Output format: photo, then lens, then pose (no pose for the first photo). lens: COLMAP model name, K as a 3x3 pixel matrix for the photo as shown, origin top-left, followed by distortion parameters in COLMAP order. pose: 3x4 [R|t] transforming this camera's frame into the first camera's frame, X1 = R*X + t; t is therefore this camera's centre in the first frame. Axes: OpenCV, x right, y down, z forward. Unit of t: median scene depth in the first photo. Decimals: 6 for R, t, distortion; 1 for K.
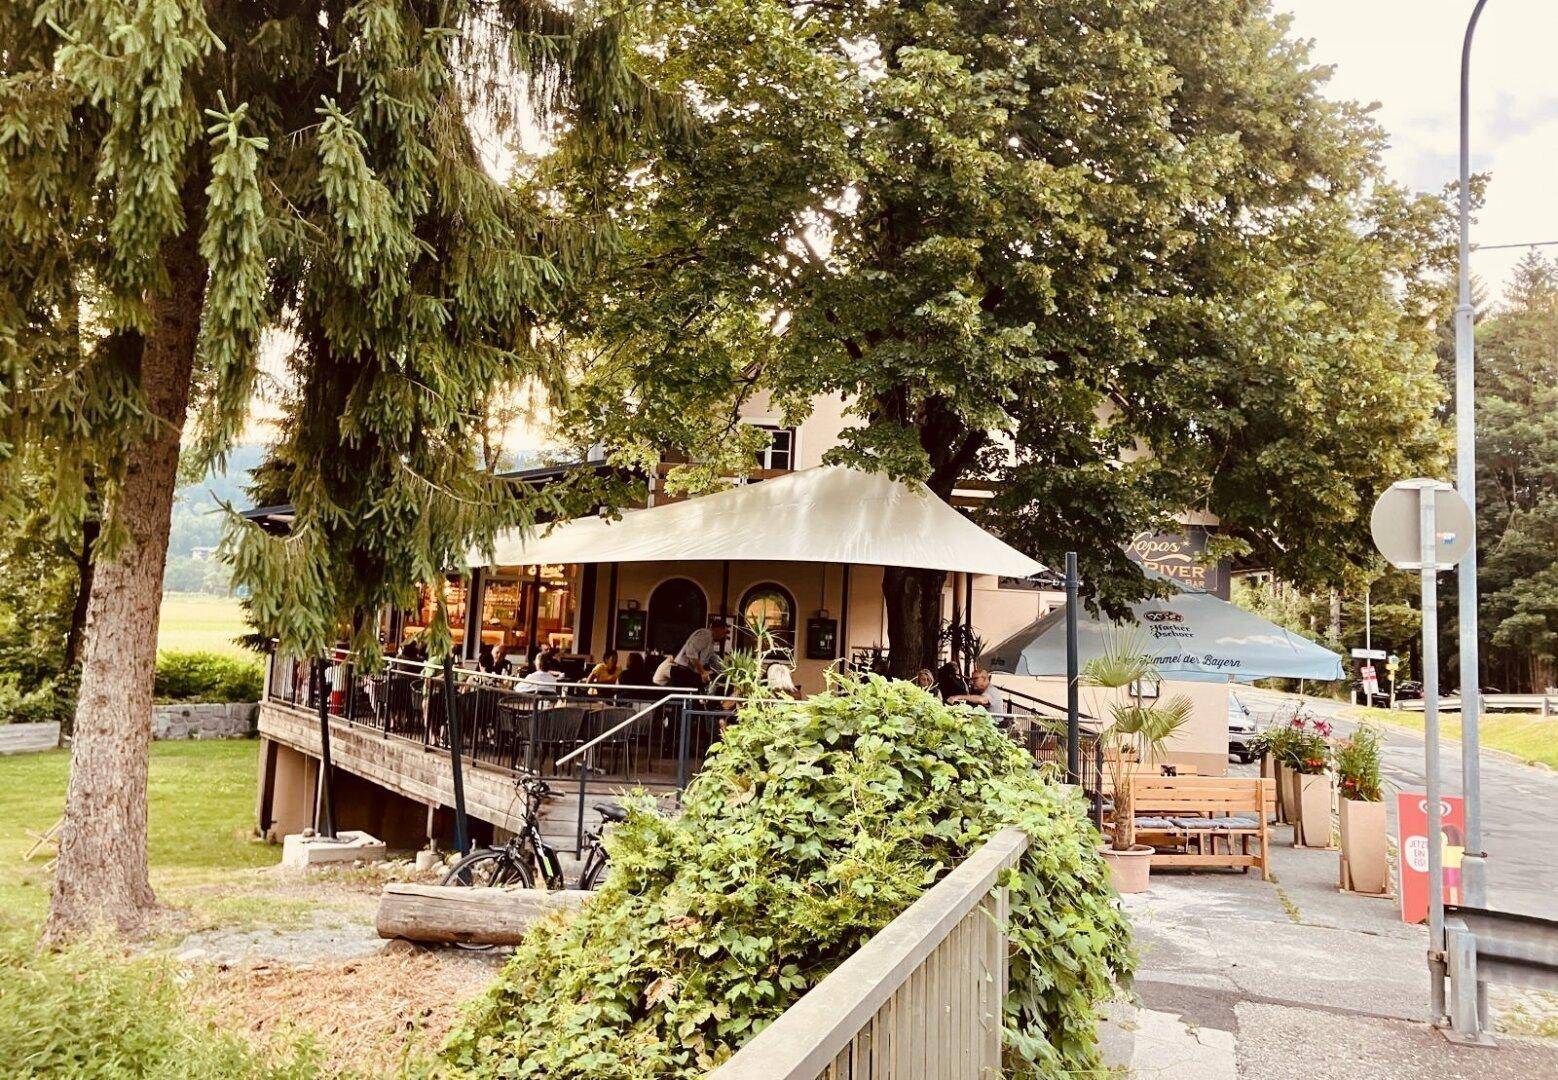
lens RADIAL K [[1199.8, 0, 780.2], [0, 1199.8, 462.0], [0, 0, 1]] dist [0.013927, 0.002351]
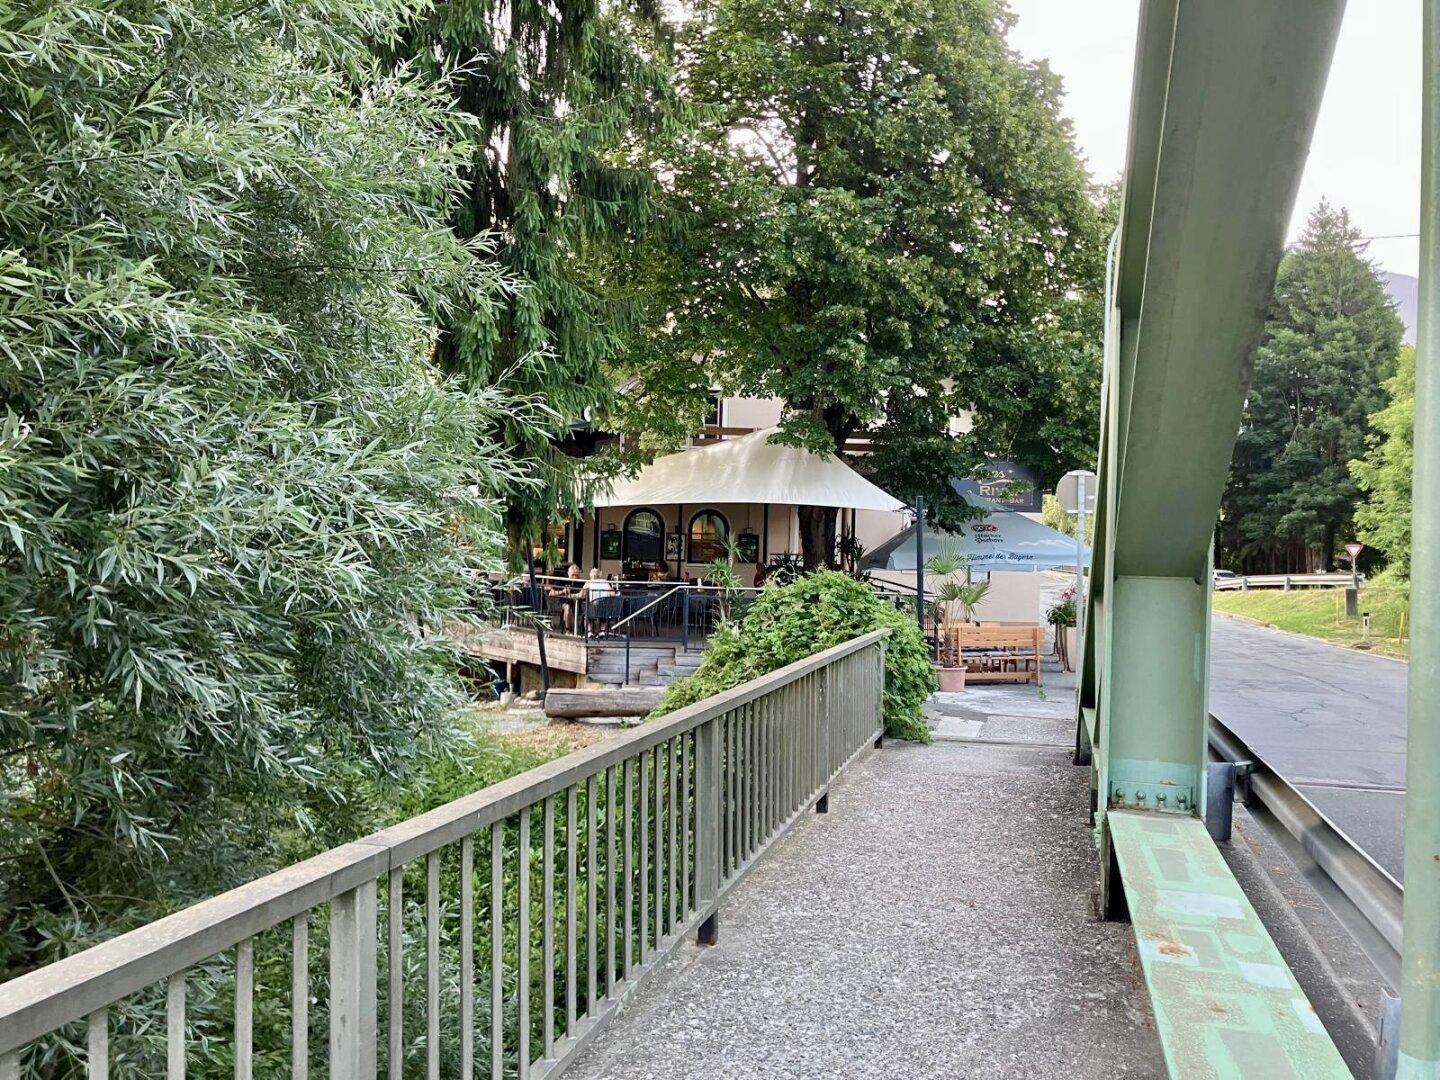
lens RADIAL K [[1115.1, 0, 719.4], [0, 1115.1, 522.6], [0, 0, 1]] dist [0.093384, -0.138269]
pose [[0.998650, -0.025285, 0.045368, -0.095640], [0.019364, 0.991778, 0.126499, -0.080047], [-0.048194, -0.125450, 0.990929, -0.475290]]
